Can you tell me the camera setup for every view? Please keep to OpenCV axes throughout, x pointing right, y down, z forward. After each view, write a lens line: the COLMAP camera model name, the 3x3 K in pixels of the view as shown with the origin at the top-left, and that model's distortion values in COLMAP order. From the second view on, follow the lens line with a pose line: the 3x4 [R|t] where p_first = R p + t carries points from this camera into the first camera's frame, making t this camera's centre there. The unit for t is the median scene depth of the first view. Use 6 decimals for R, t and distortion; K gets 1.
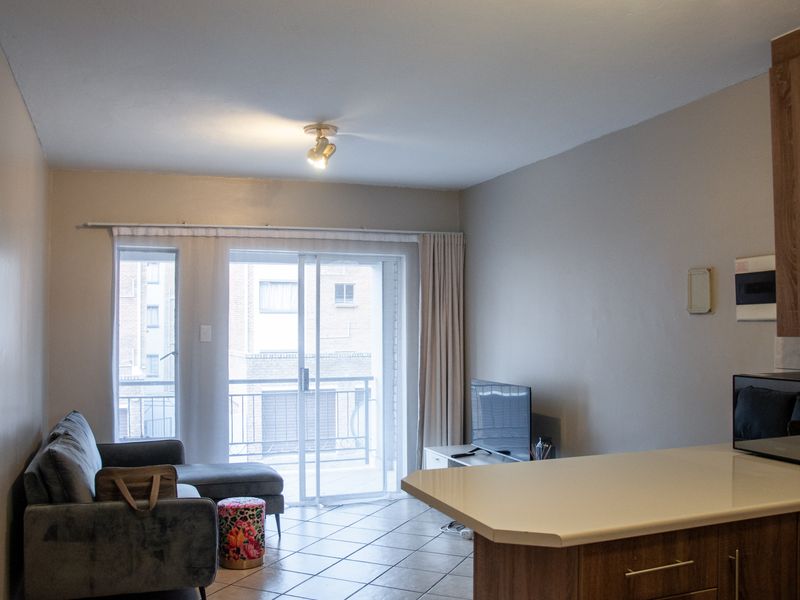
lens RADIAL K [[760.7, 0, 402.5], [0, 760.7, 326.4], [0, 0, 1]] dist [-0.114881, 0.003349]
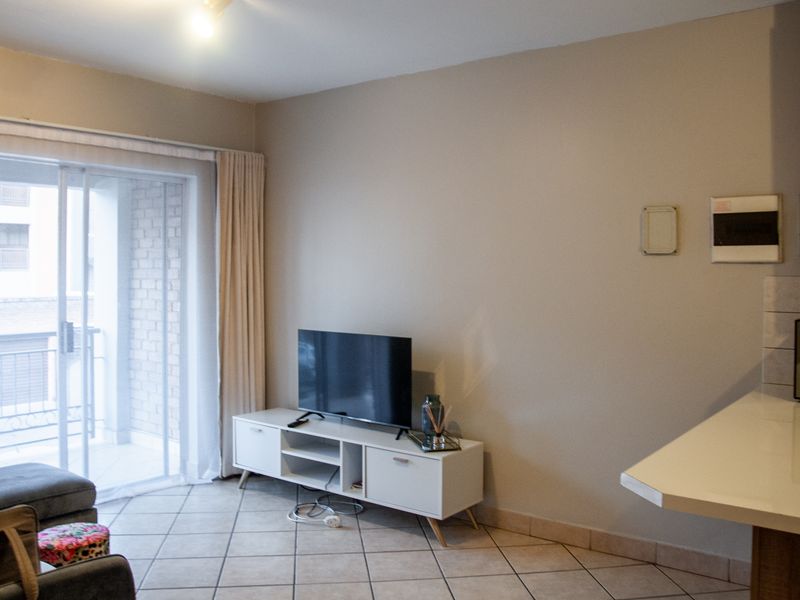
lens RADIAL K [[732.2, 0, 396.5], [0, 732.2, 275.3], [0, 0, 1]] dist [-0.080554, 0.014727]
pose [[0.851007, 0.001958, 0.525151, -0.246754], [-0.007133, 0.999944, 0.007830, 0.002728], [-0.525106, -0.010409, 0.850973, 0.273459]]
